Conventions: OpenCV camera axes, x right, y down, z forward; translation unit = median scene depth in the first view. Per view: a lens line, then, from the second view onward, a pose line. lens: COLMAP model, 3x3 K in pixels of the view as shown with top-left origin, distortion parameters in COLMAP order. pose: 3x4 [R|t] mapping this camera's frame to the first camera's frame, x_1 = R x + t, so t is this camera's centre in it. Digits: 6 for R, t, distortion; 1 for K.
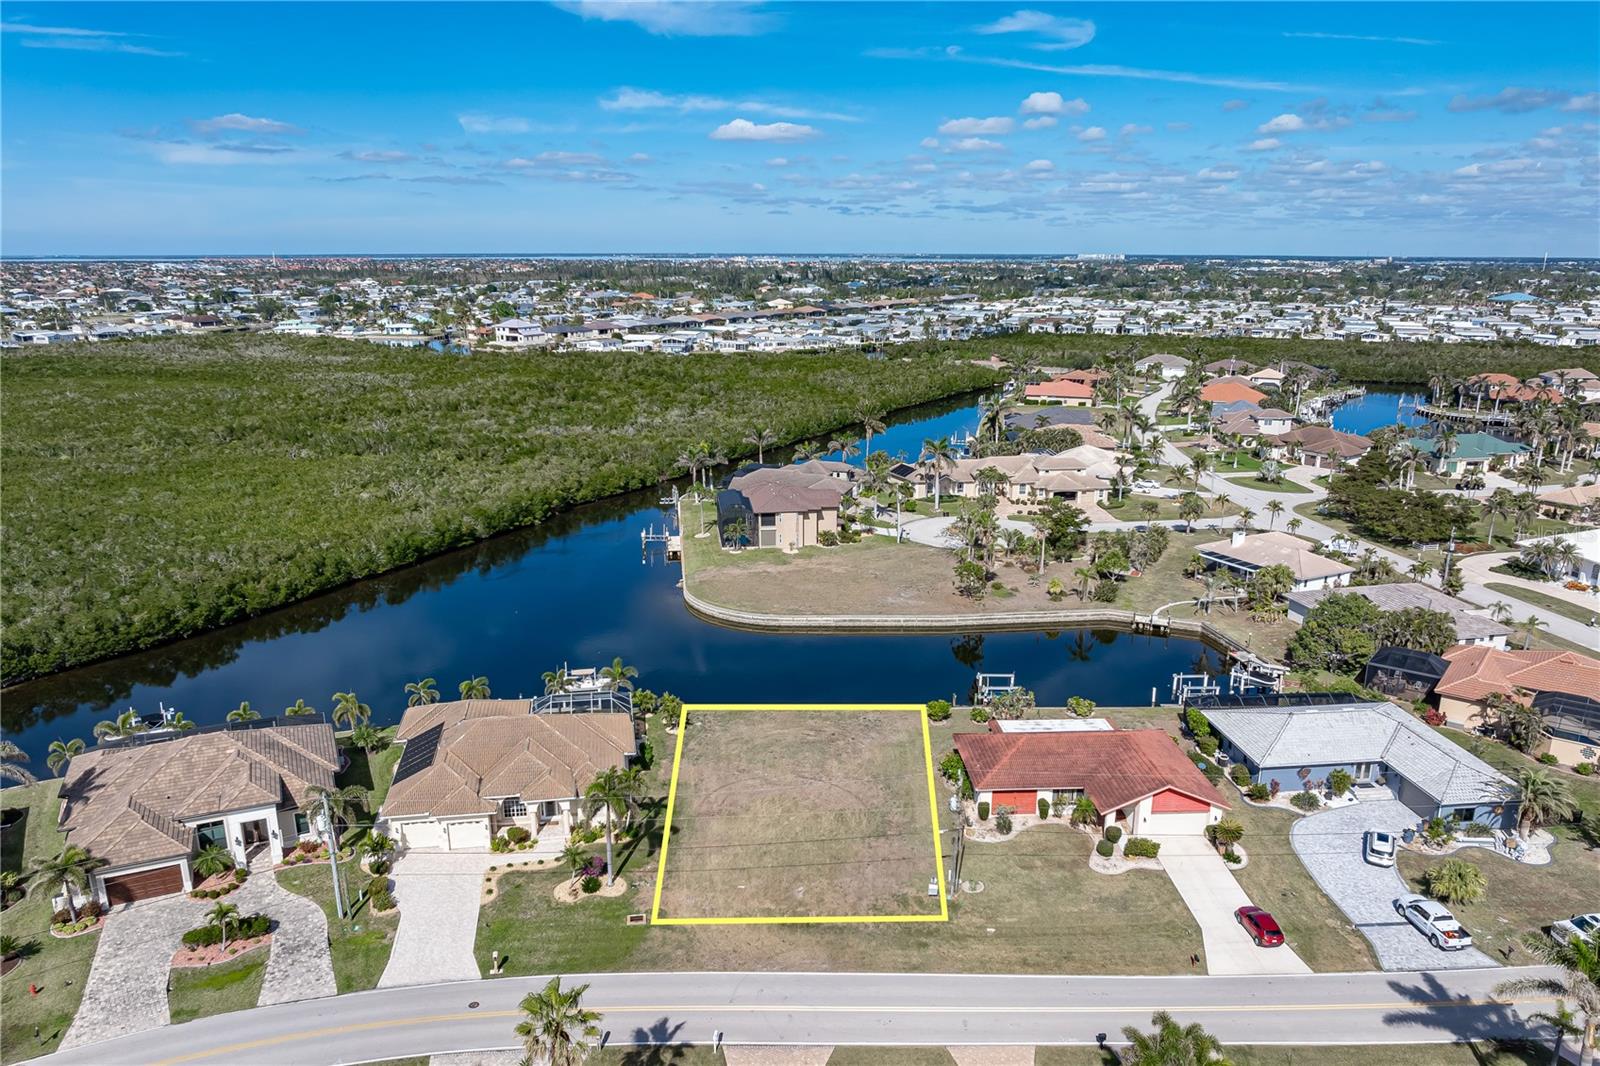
lens RADIAL K [[1124.8, 0, 804.9], [0, 1124.8, 581.9], [0, 0, 1]] dist [-0.028792, 0.012758]
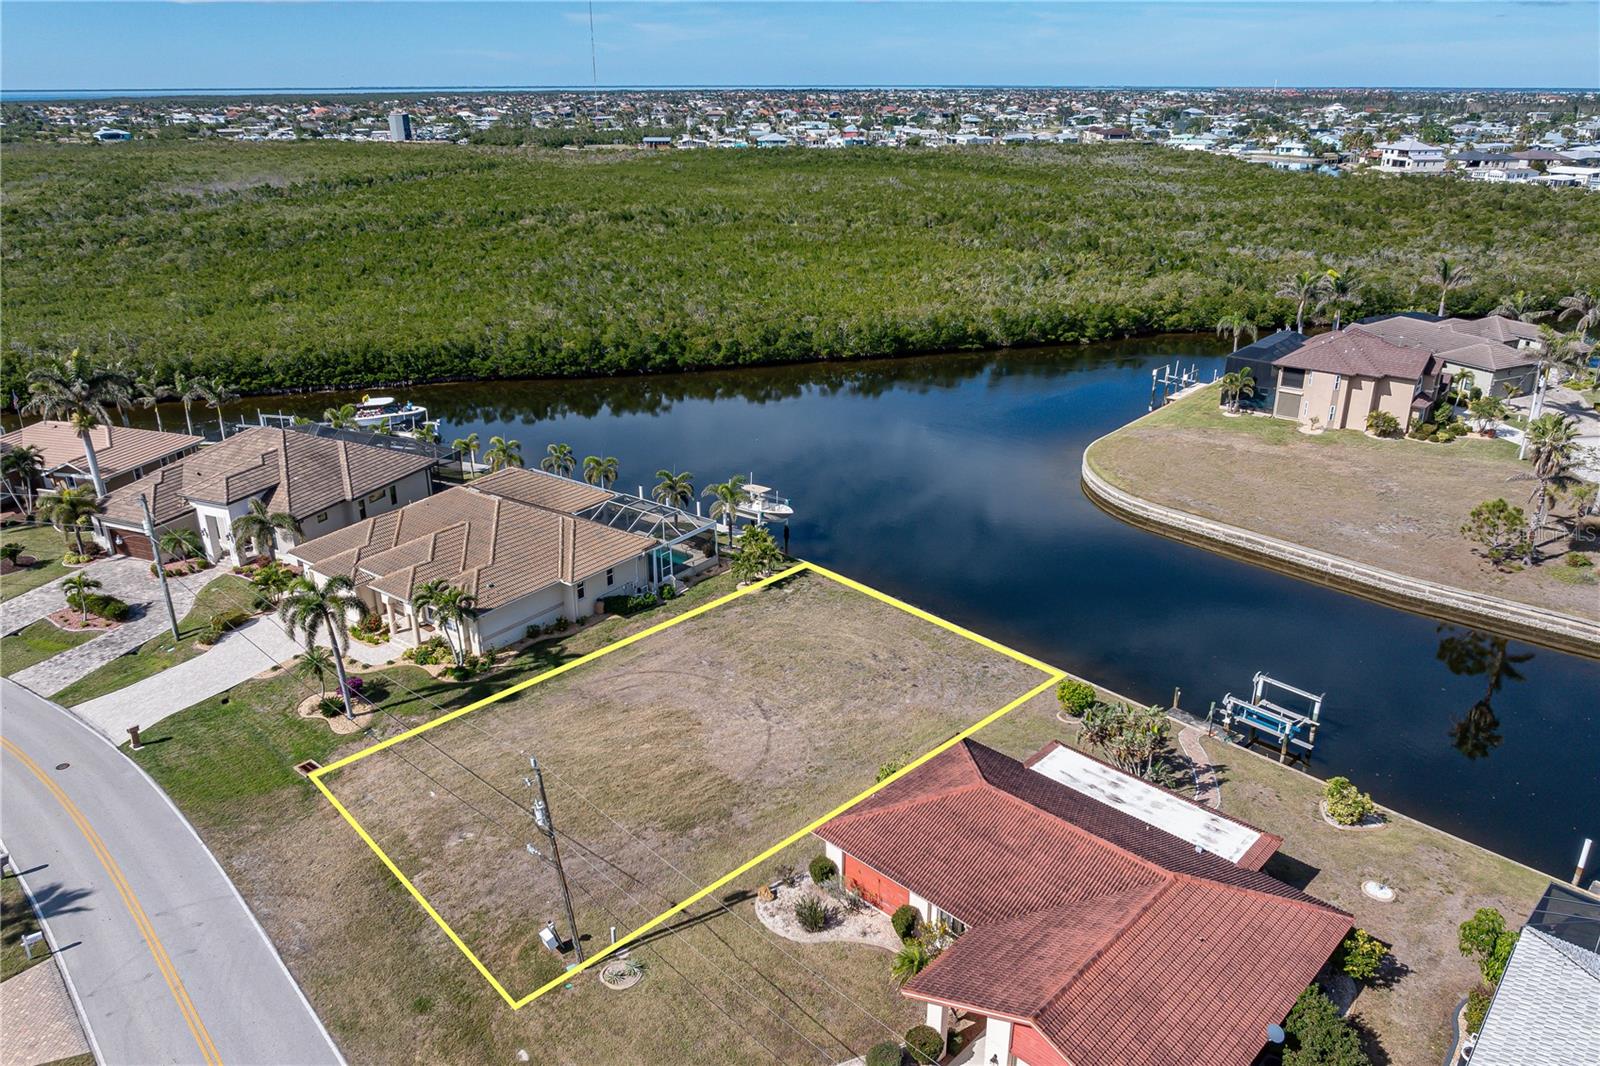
lens RADIAL K [[1123.1, 0, 801.6], [0, 1123.1, 536.4], [0, 0, 1]] dist [-0.032721, 0.019358]
pose [[0.678888, 0.273585, -0.681368, 0.296226], [-0.205381, 0.961703, 0.181513, -0.029433], [0.704933, 0.016713, 0.709077, 0.379933]]
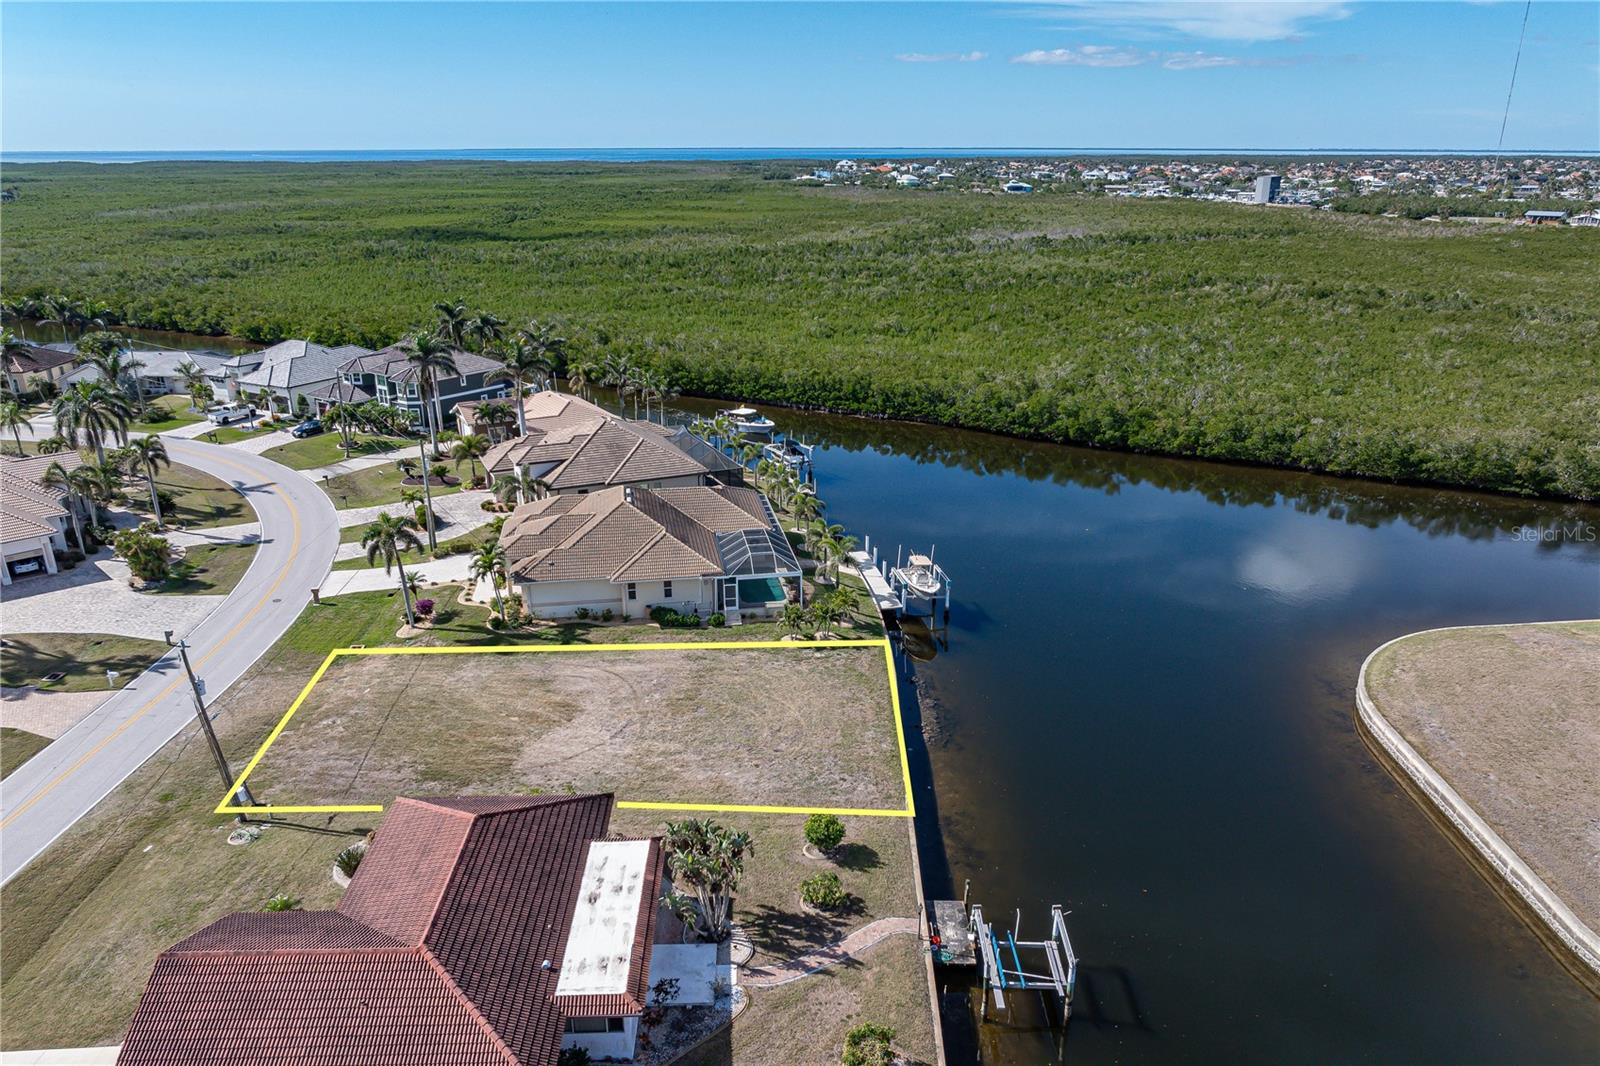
lens RADIAL K [[1124.8, 0, 804.9], [0, 1124.8, 581.9], [0, 0, 1]] dist [-0.028792, 0.012758]
pose [[-0.016150, 0.360729, -0.932531, 0.419840], [-0.280433, 0.893584, 0.350520, -0.123084], [0.959738, 0.267173, 0.086729, 0.699879]]
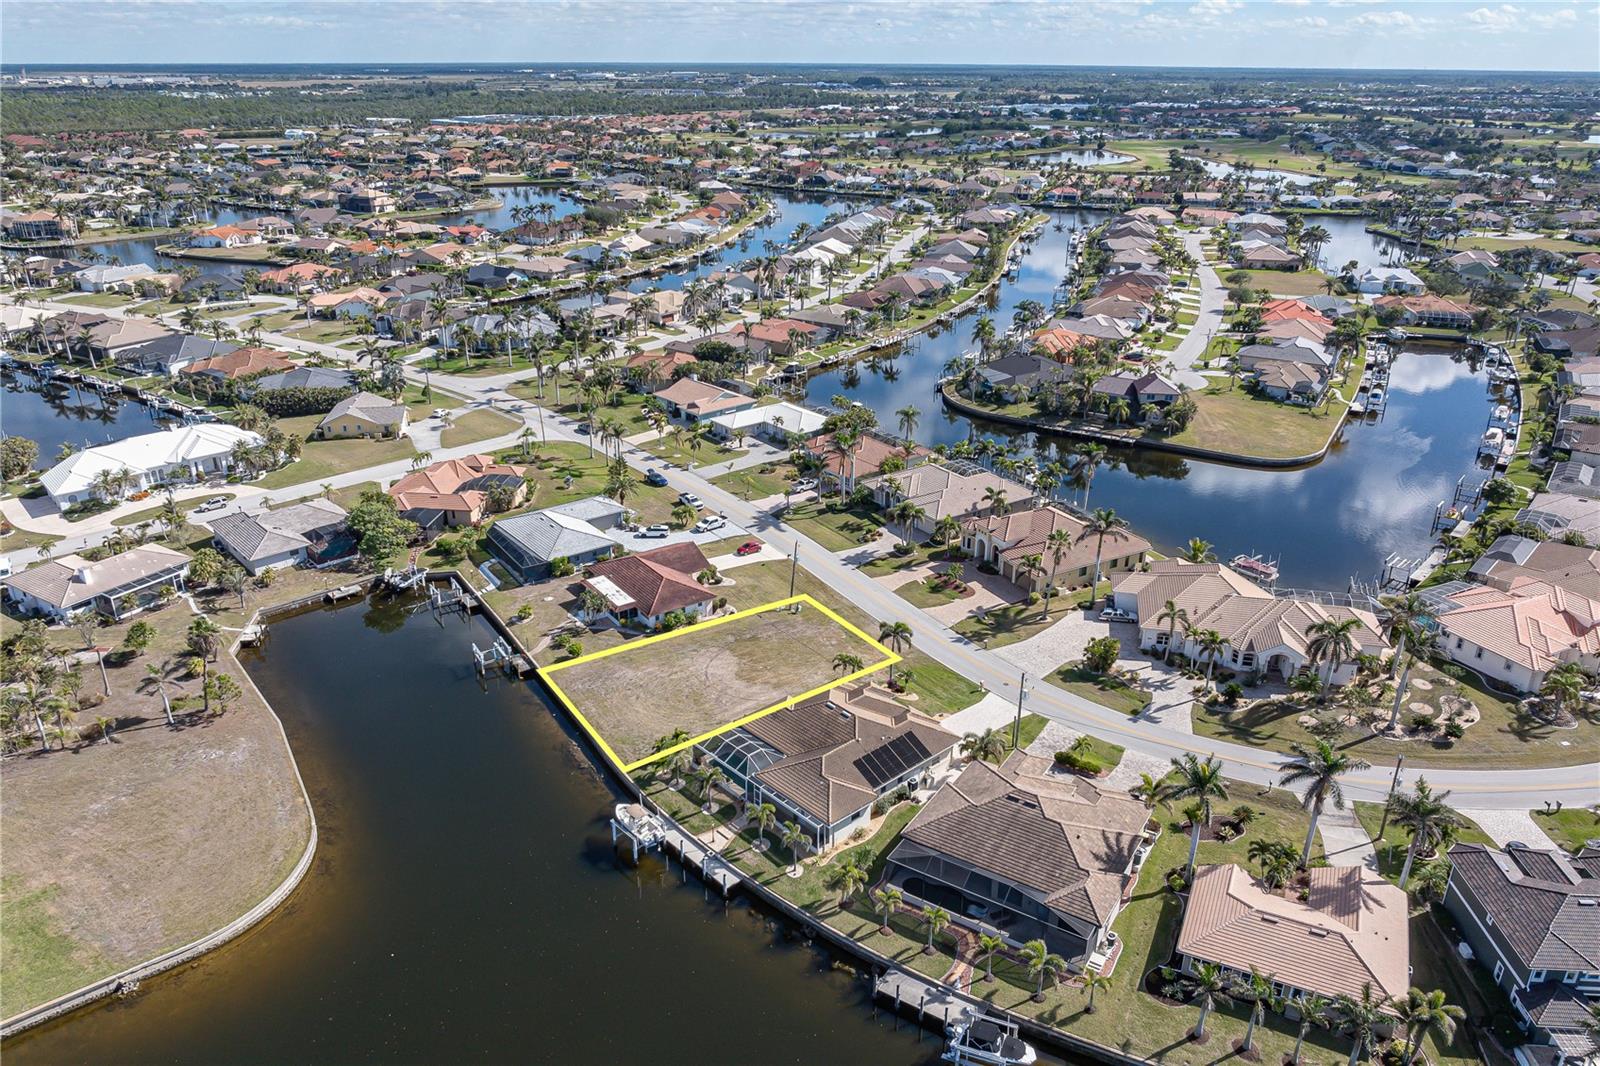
lens RADIAL K [[1125.4, 0, 802.8], [0, 1125.4, 535.6], [0, 0, 1]] dist [-0.025616, 0.005870]
pose [[-0.530500, -0.336793, 0.777907, -0.756241], [0.233312, 0.824229, 0.515957, -0.462664], [-0.814945, 0.455210, -0.358676, 0.909576]]
